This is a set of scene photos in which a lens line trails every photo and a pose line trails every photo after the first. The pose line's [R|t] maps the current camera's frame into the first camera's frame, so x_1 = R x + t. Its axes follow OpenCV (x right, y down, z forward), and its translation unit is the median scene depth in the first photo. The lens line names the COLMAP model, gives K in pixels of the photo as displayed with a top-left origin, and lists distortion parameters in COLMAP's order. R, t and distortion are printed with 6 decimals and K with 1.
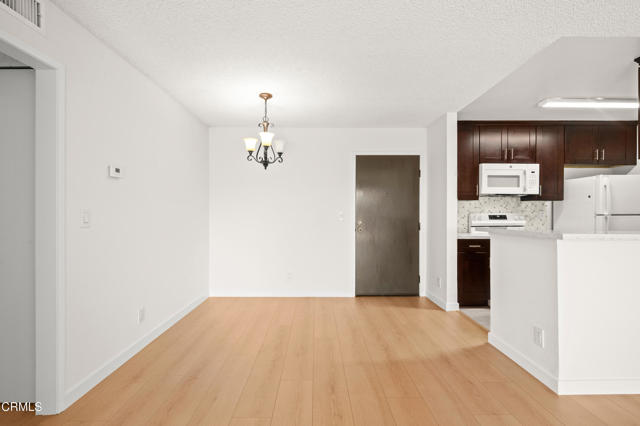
lens RADIAL K [[312.8, 0, 317.3], [0, 312.8, 213.5], [0, 0, 1]] dist [-0.003583, 0.000156]
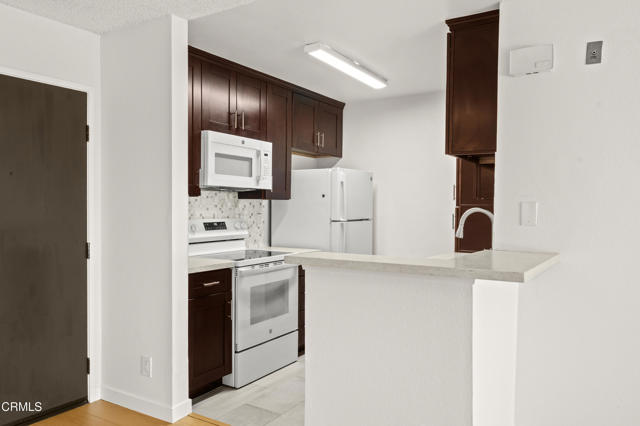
lens RADIAL K [[489.1, 0, 300.1], [0, 489.1, 221.0], [0, 0, 1]] dist [0.014645, 0.000084]
pose [[0.543248, -0.021670, 0.839293, -0.108310], [-0.003627, 0.999597, 0.028157, -0.024251], [-0.839565, -0.018341, 0.542950, 0.378942]]
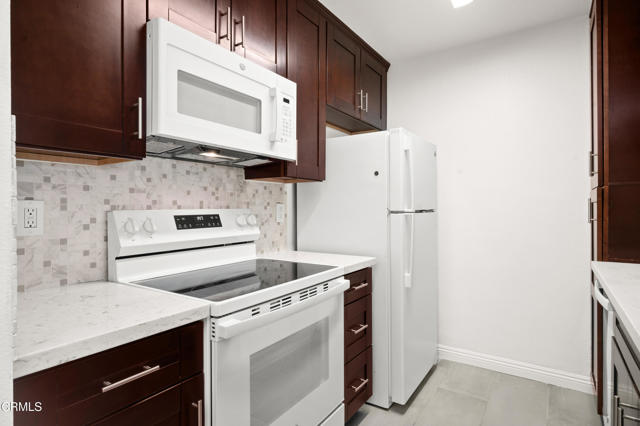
lens RADIAL K [[334.9, 0, 314.3], [0, 334.9, 209.8], [0, 0, 1]] dist [0.005162, 0.001734]
pose [[0.555153, -0.005284, 0.831731, 0.354283], [0.007470, 0.999971, 0.001367, -0.000001], [-0.831715, 0.005454, 0.555177, 0.713816]]
